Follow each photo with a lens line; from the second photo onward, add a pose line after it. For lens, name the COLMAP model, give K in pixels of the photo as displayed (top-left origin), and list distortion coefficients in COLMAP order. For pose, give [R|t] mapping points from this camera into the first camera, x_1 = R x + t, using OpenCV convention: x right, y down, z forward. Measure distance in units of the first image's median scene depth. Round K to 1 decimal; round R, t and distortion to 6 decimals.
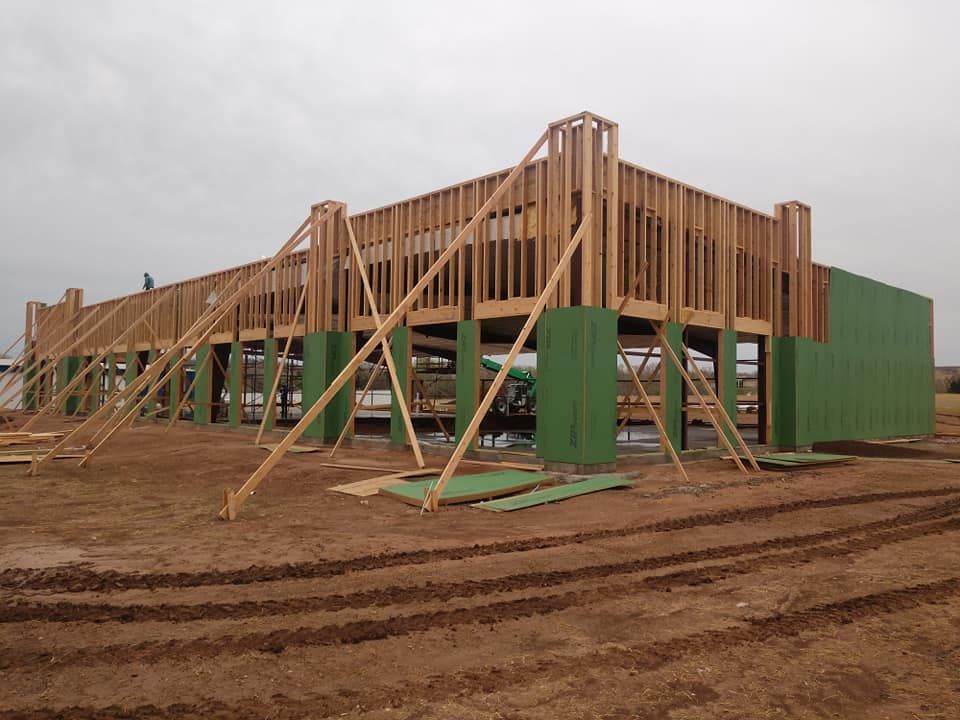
lens RADIAL K [[729.6, 0, 480.0], [0, 729.6, 360.0], [0, 0, 1]] dist [0.004192, 0.011937]
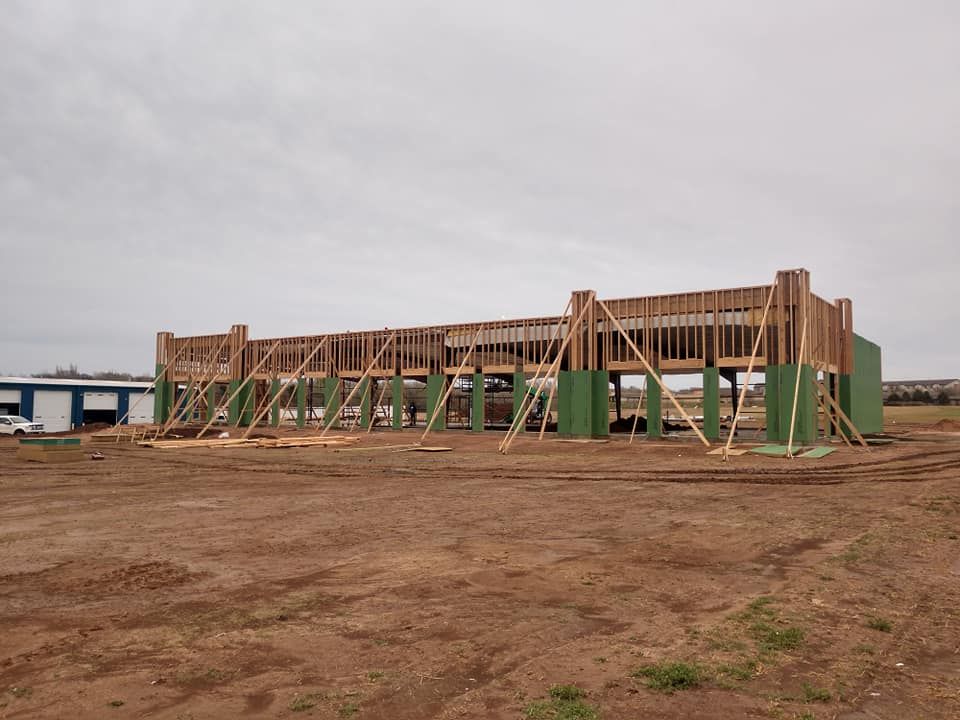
lens RADIAL K [[729.6, 0, 480.0], [0, 729.6, 360.0], [0, 0, 1]] dist [0.004192, 0.011937]
pose [[0.982947, 0.007232, 0.183746, -0.755428], [-0.003211, 0.999749, -0.022173, -0.024388], [-0.183861, 0.021205, 0.982724, -0.566364]]
